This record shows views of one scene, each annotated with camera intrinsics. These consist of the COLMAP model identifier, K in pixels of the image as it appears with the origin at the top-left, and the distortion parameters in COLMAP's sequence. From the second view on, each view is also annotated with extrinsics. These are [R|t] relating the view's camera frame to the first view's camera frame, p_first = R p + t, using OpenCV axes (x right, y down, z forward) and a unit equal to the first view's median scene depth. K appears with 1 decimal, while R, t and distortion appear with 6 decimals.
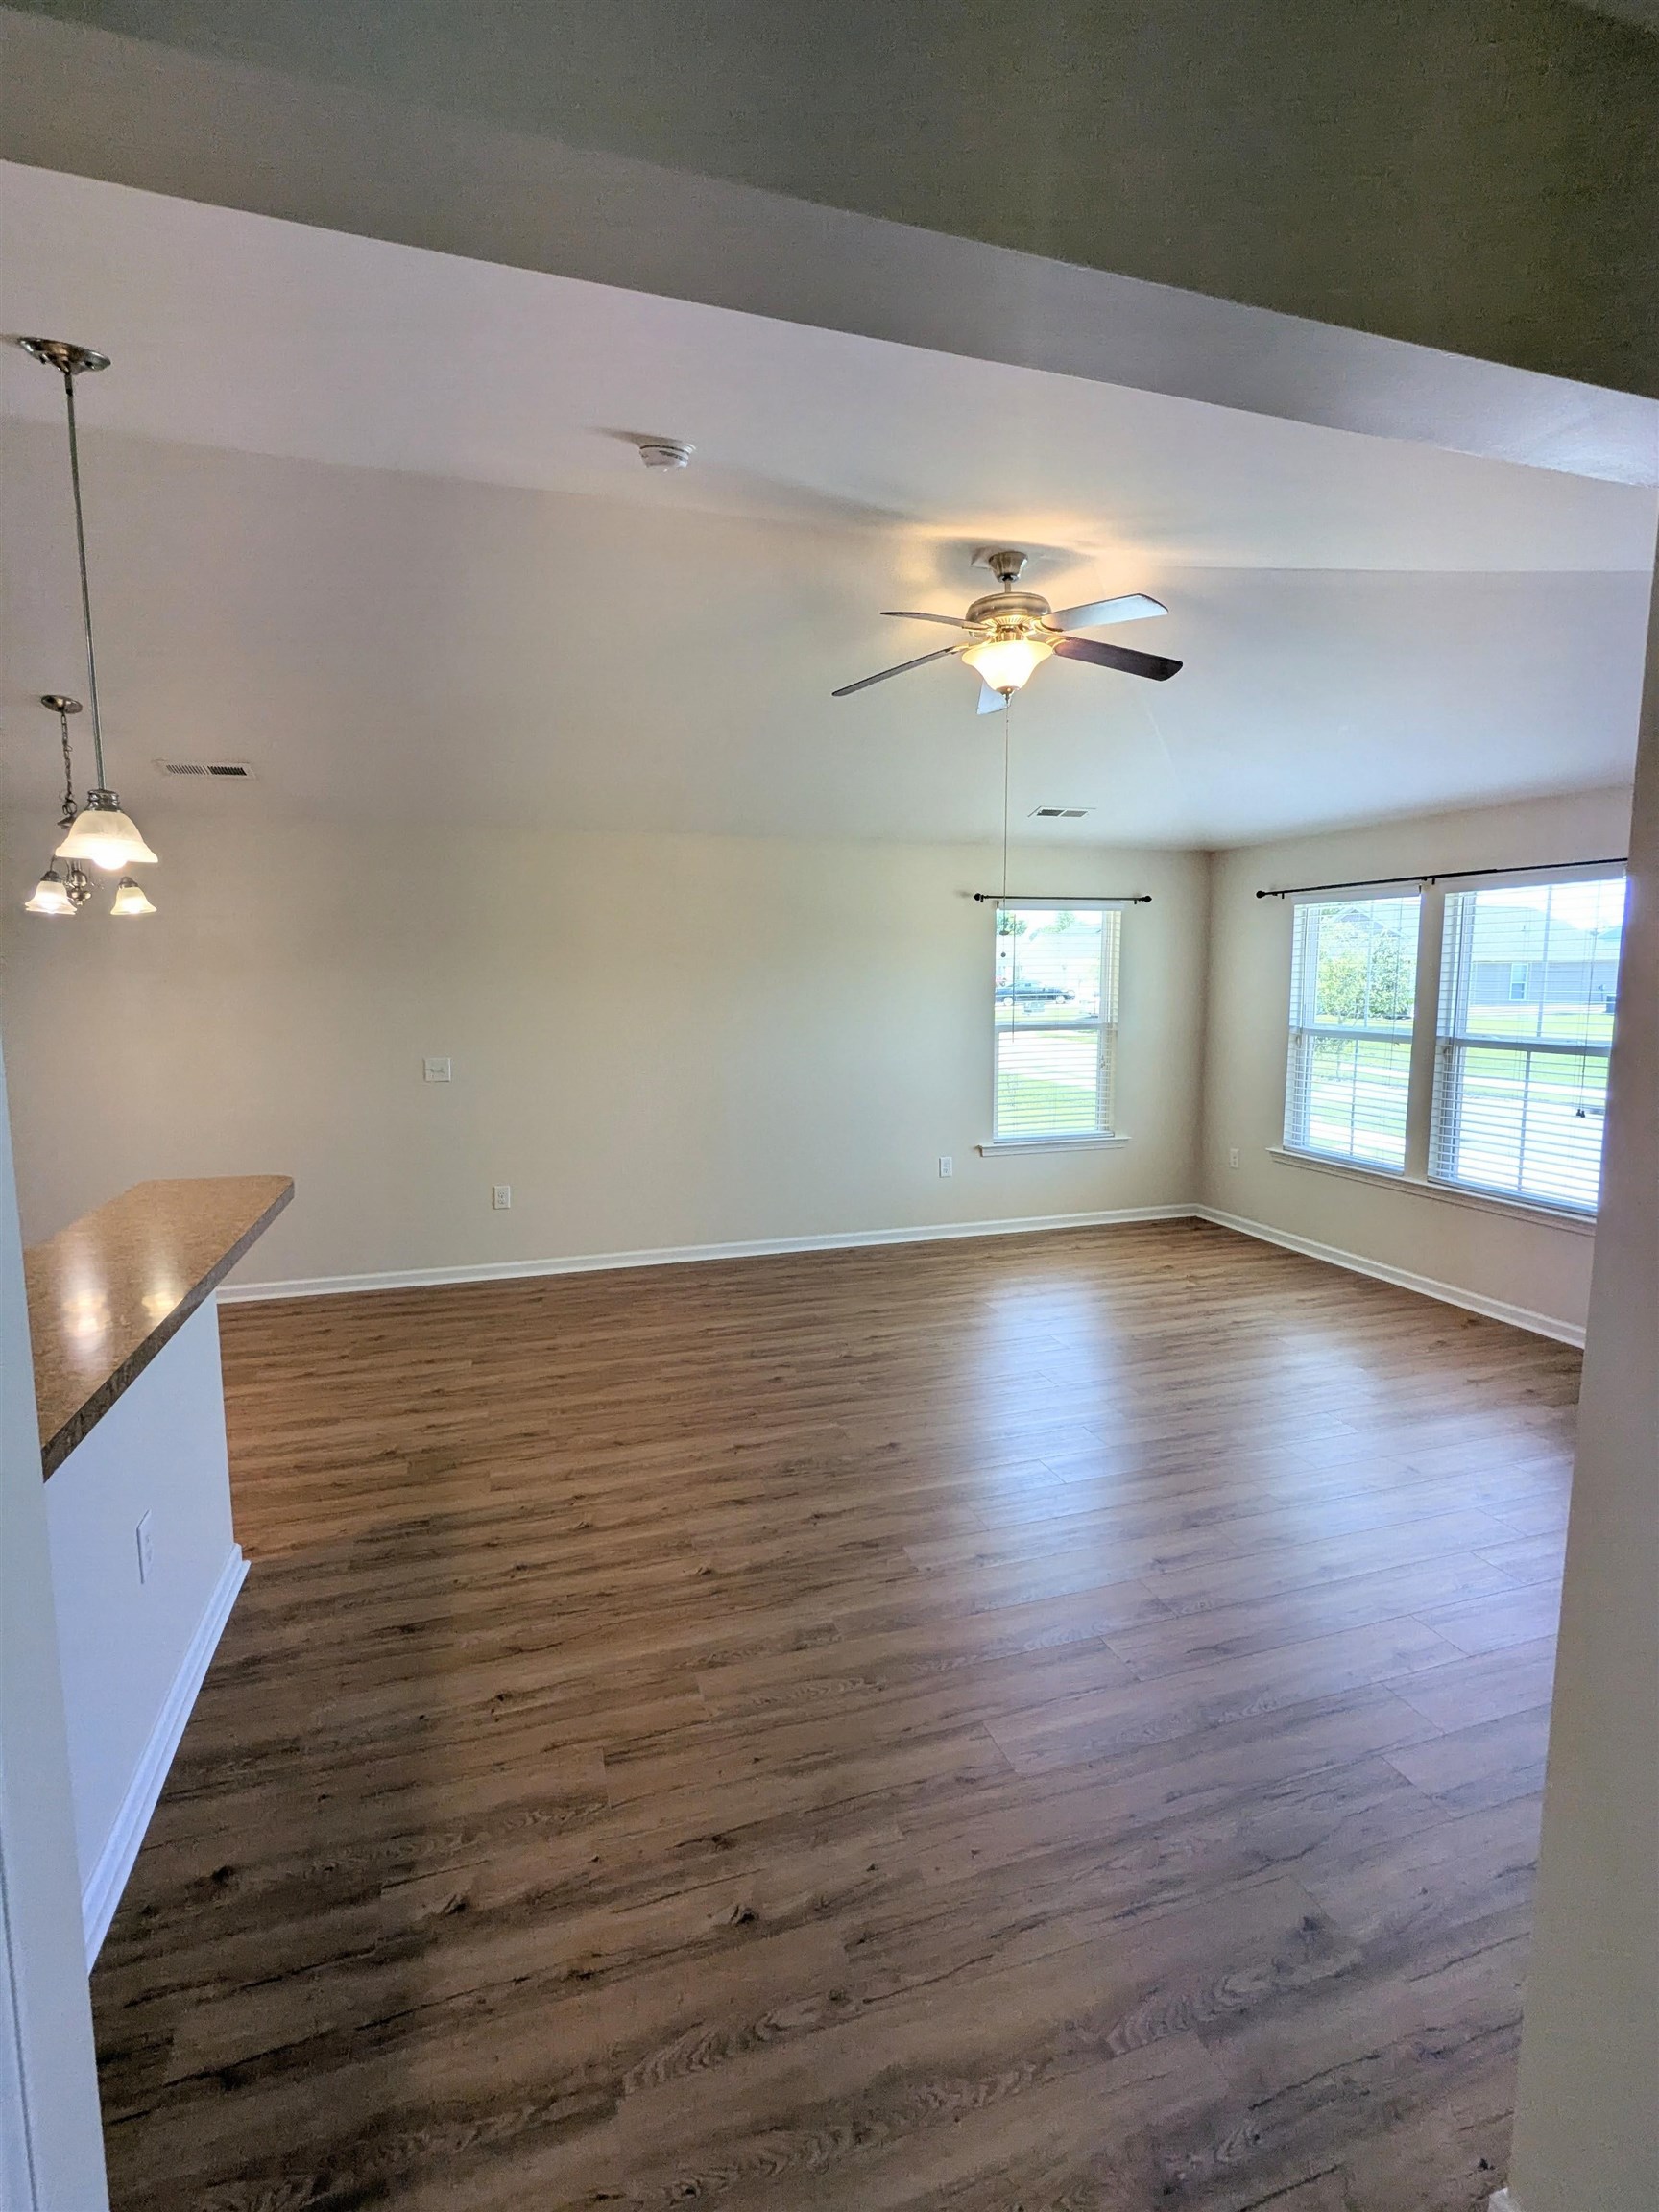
lens RADIAL K [[1057.8, 0, 831.1], [0, 1057.8, 1075.1], [0, 0, 1]] dist [0.000058, 0.000157]
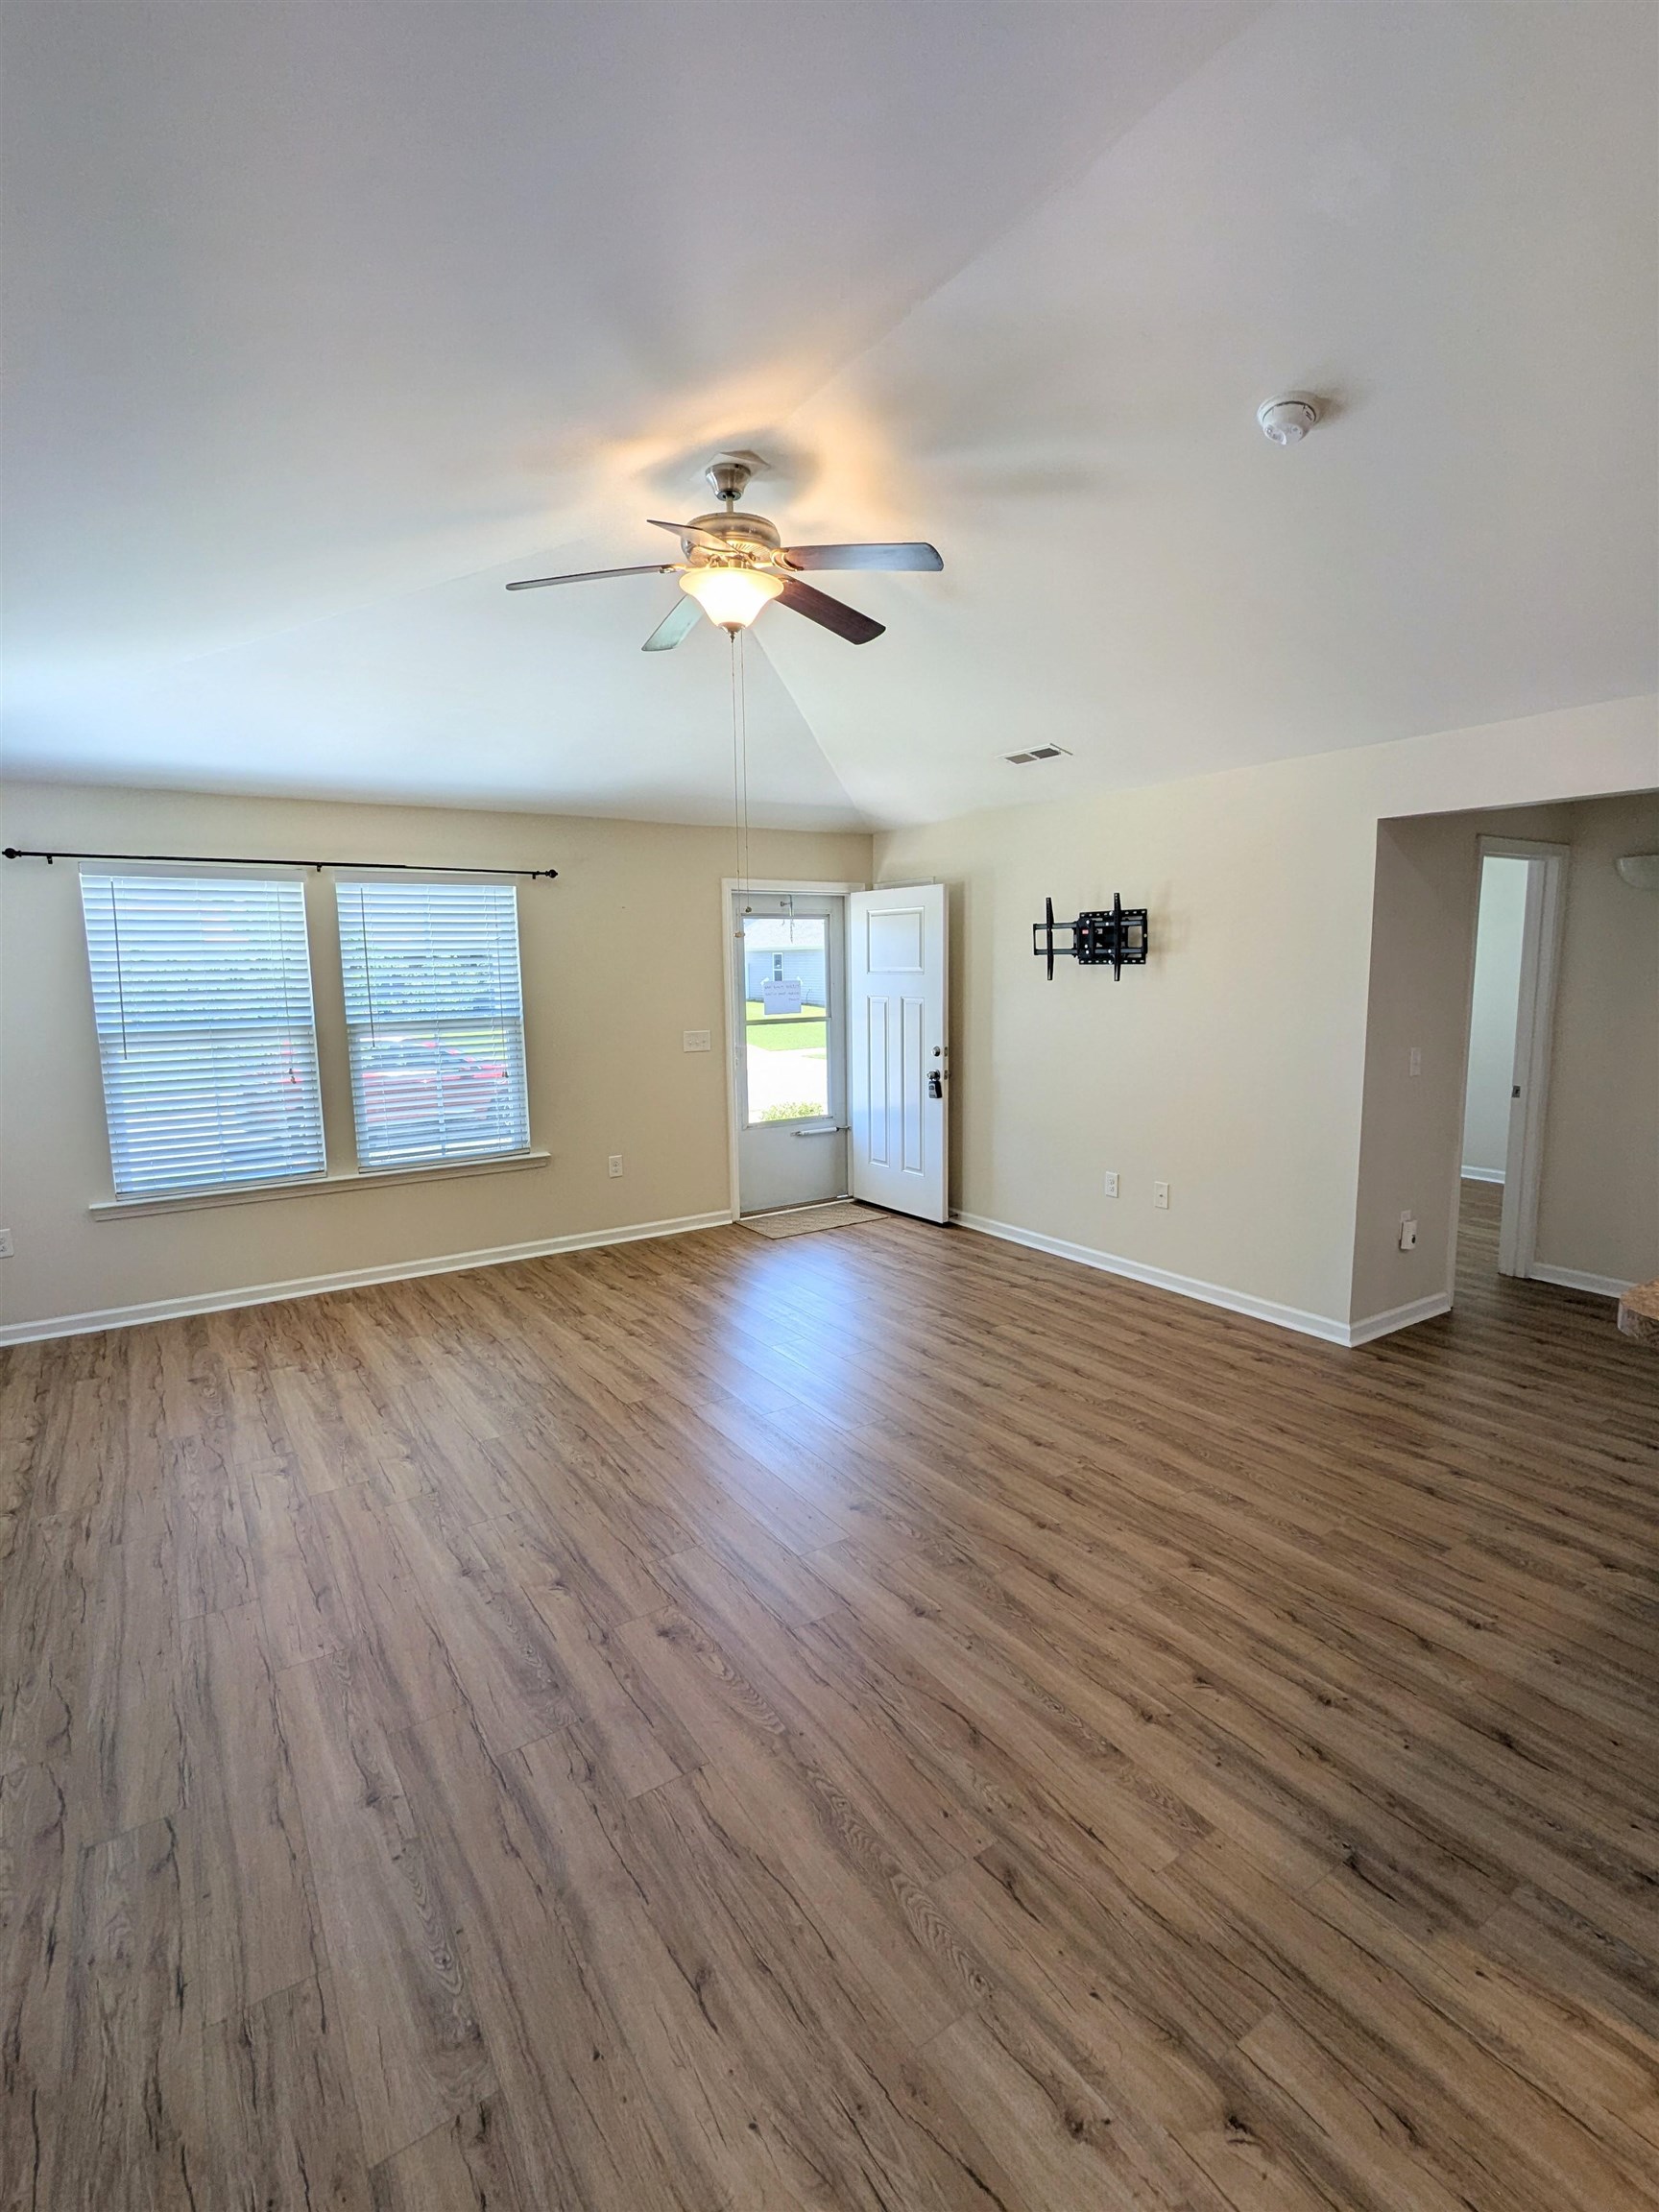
lens RADIAL K [[1065.3, 0, 821.4], [0, 1065.3, 1082.3], [0, 0, 1]] dist [-0.000935, 0.000485]
pose [[-0.267323, -0.106567, 0.957696, -0.811144], [0.107083, 0.984425, 0.139432, -0.124637], [-0.957639, 0.139826, -0.251748, 1.341501]]
